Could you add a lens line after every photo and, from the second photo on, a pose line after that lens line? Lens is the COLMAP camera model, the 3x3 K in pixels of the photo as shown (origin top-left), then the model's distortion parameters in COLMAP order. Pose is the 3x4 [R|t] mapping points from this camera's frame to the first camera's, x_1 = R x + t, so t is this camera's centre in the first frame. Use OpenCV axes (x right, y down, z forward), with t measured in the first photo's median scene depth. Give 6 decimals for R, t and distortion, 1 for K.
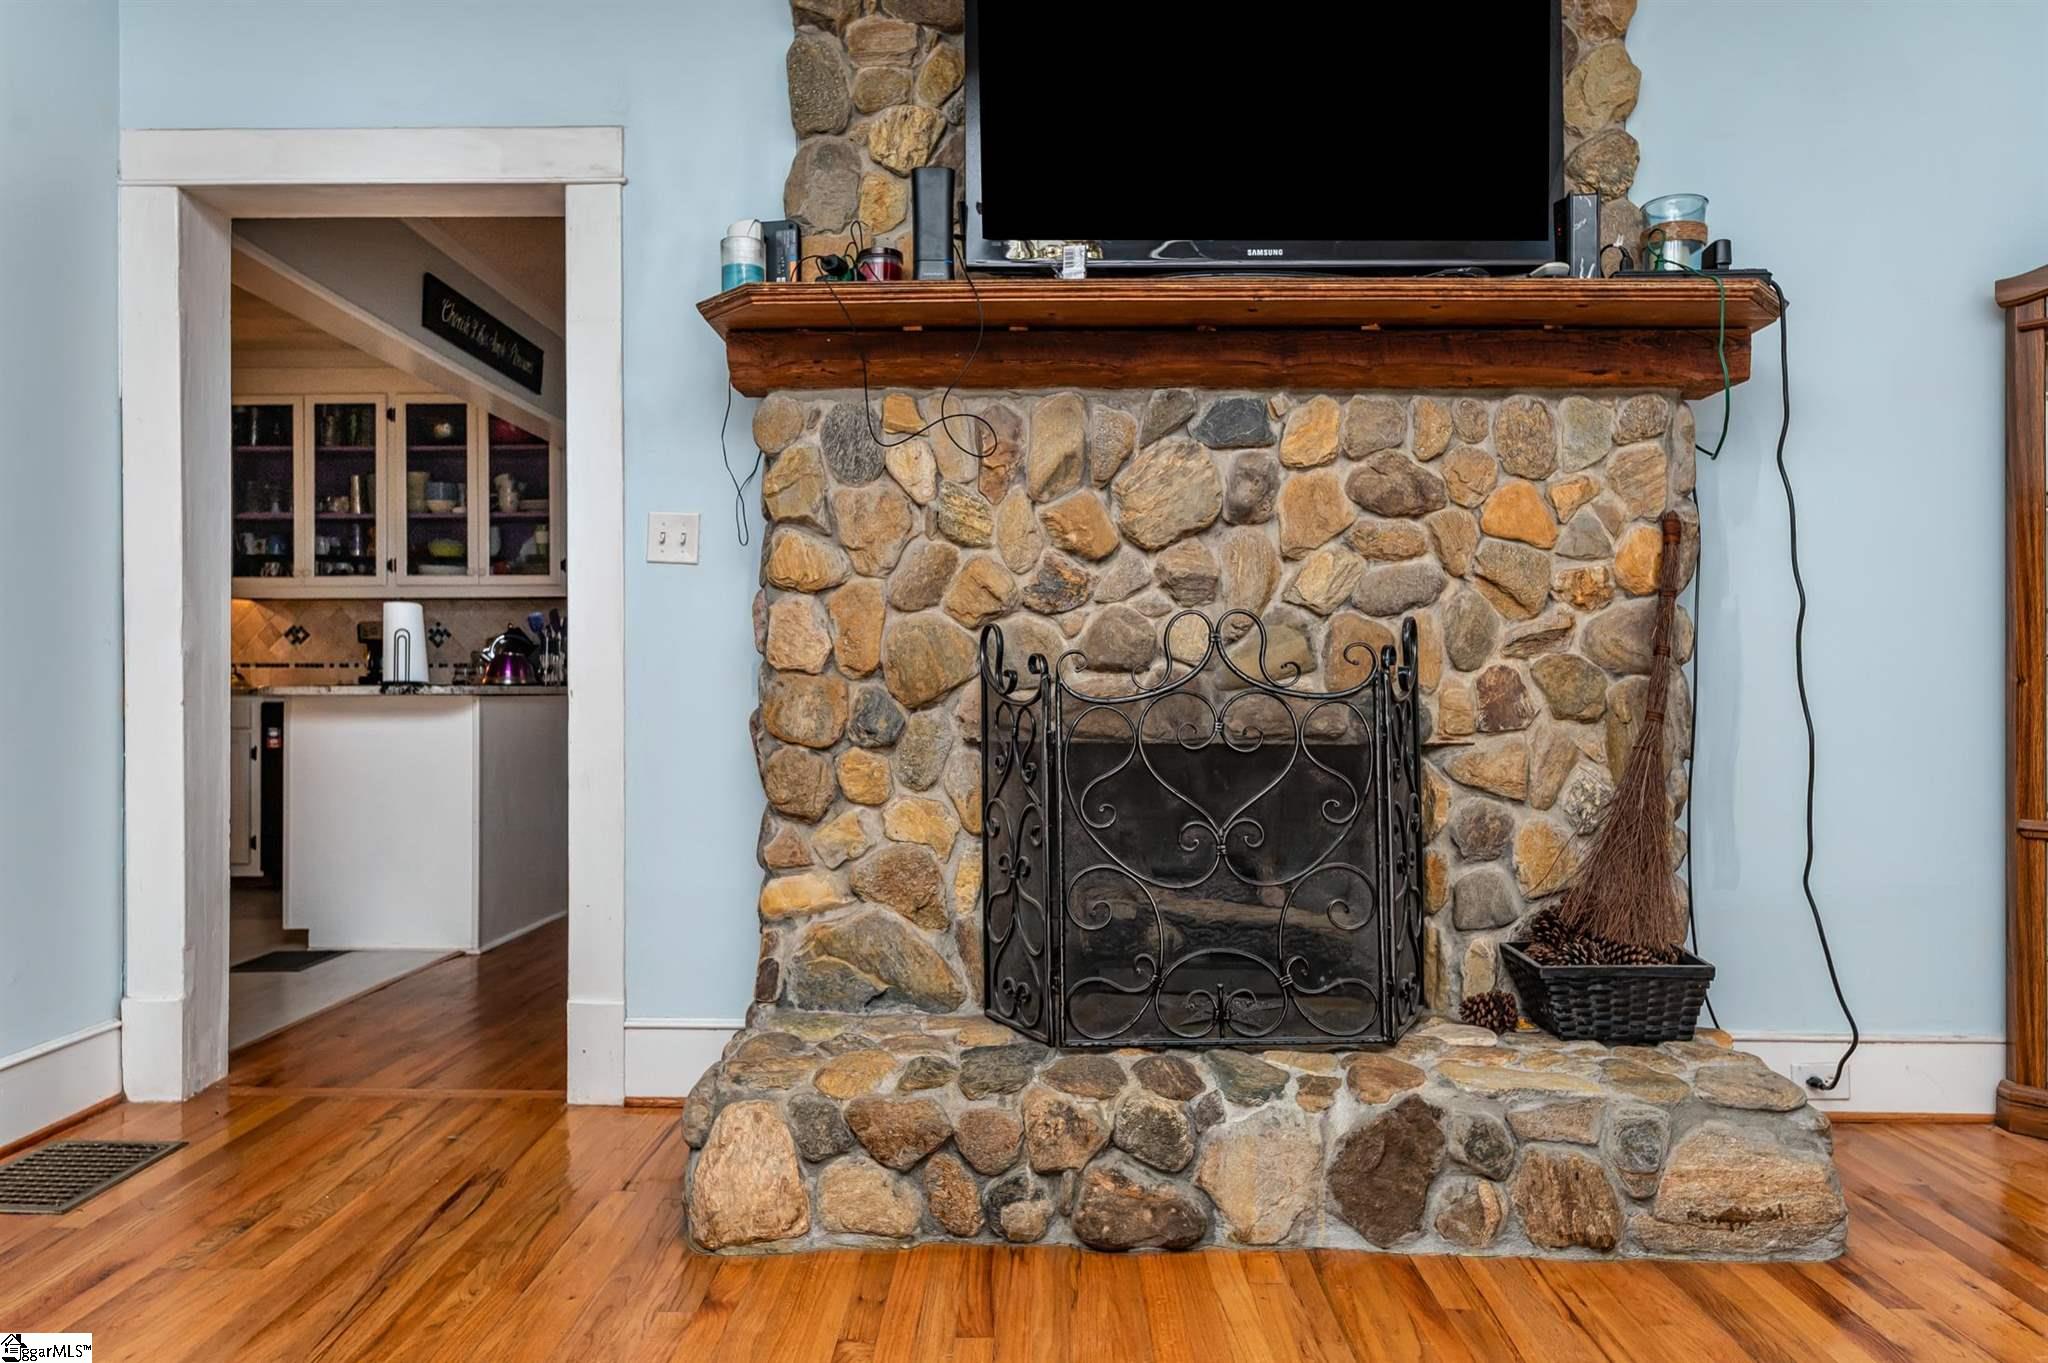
lens RADIAL K [[1324.0, 0, 1024.1], [0, 1324.0, 680.7], [0, 0, 1]] dist [0.003300, 0.004735]
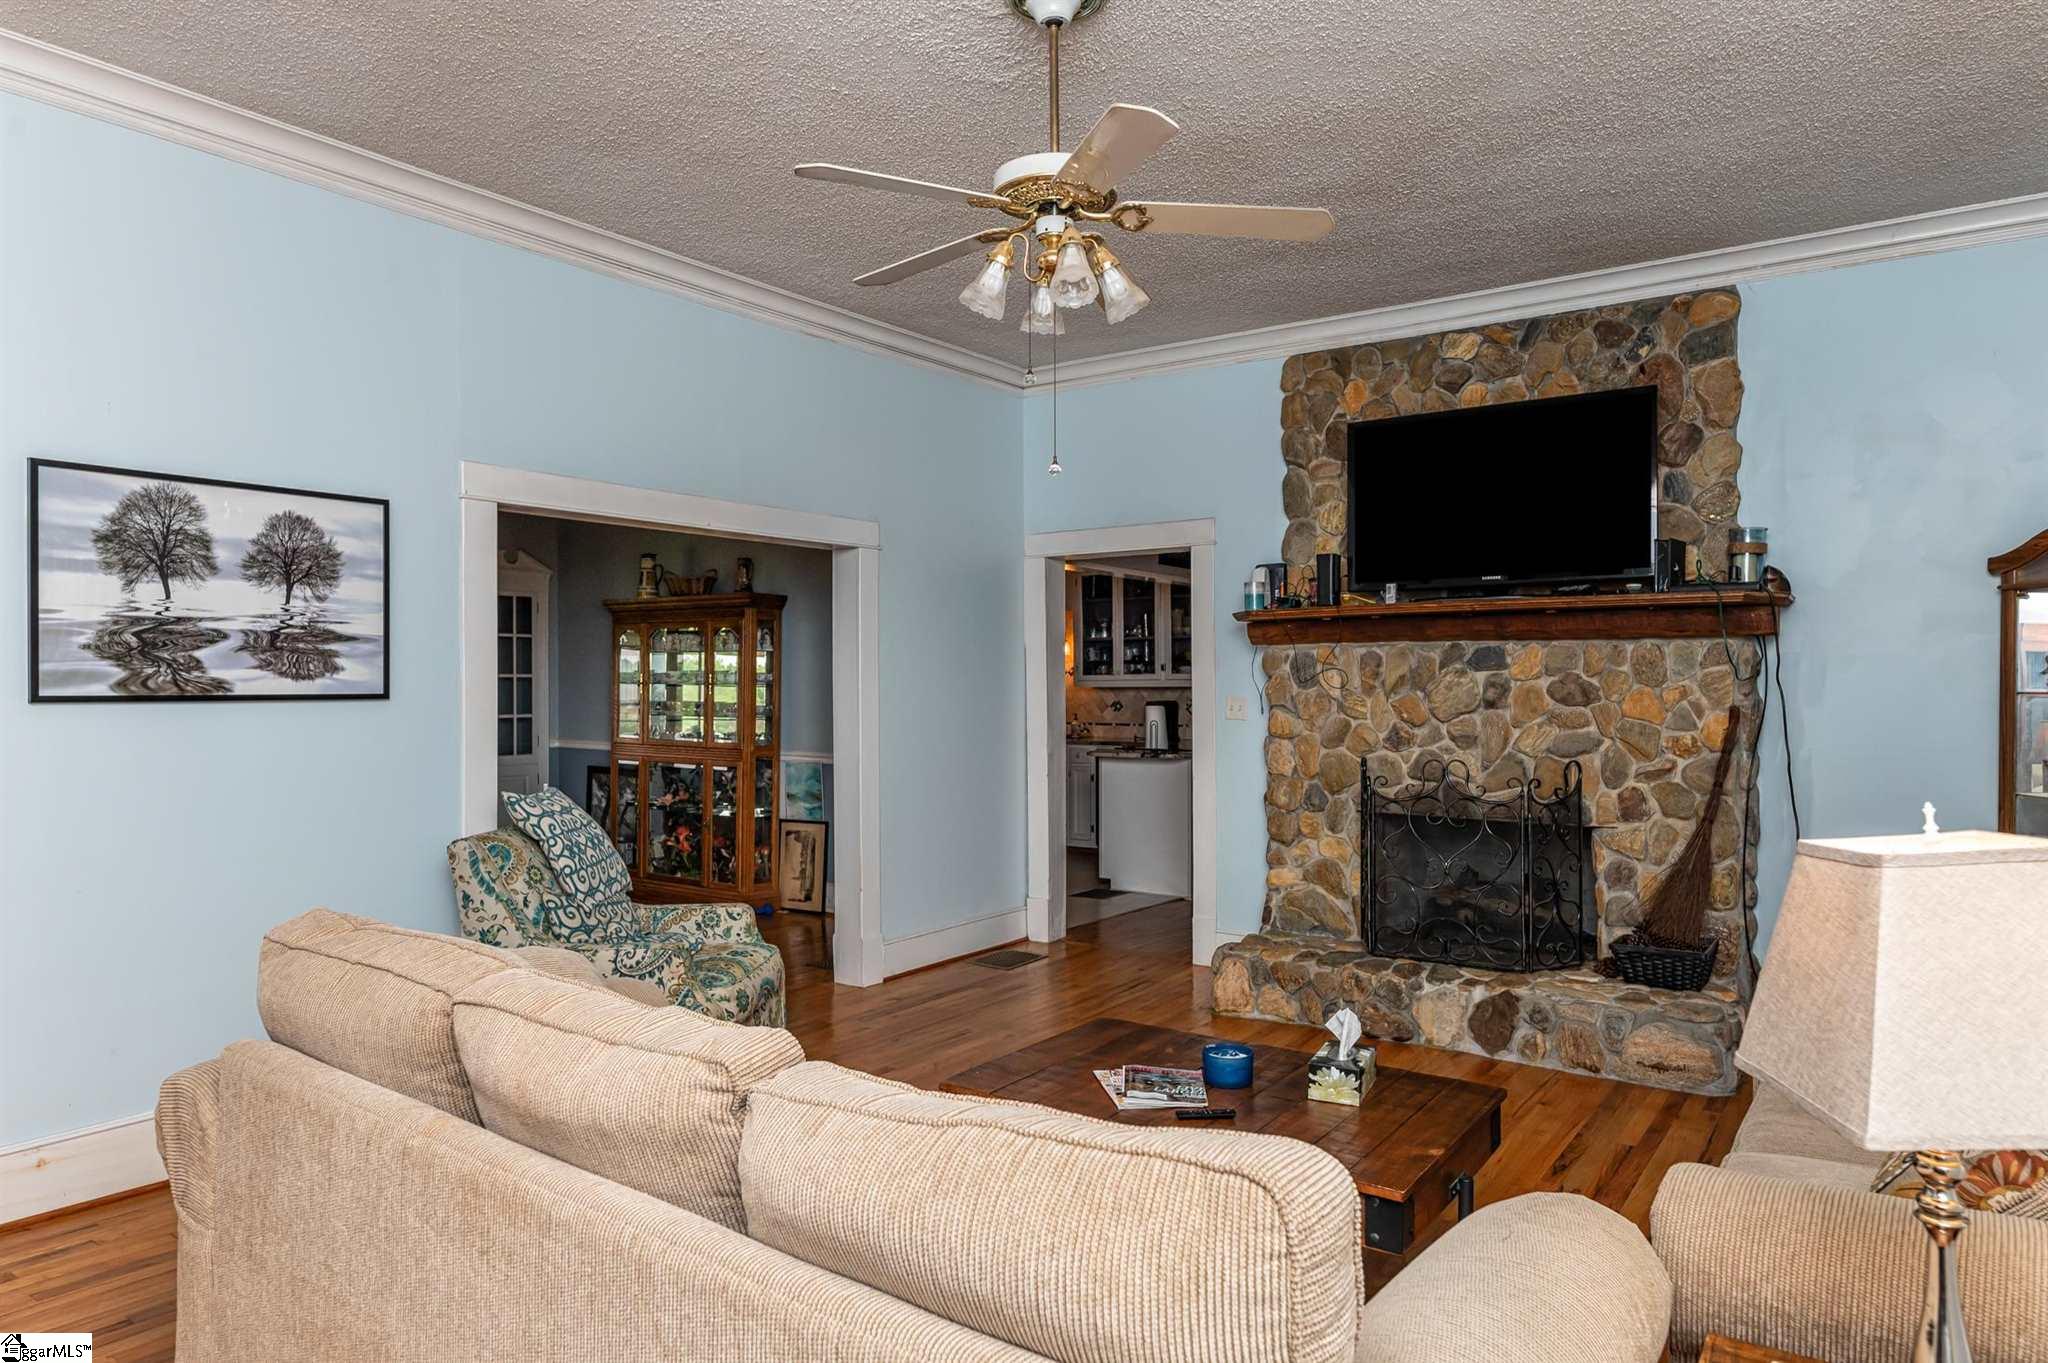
lens RADIAL K [[1287.5, 0, 1026.0], [0, 1287.5, 683.0], [0, 0, 1]] dist [0.006208, -0.001241]
pose [[0.821354, -0.001543, -0.570417, 0.693020], [0.003634, 0.999990, 0.002528, -0.164408], [0.570408, -0.004150, 0.821351, -0.976360]]
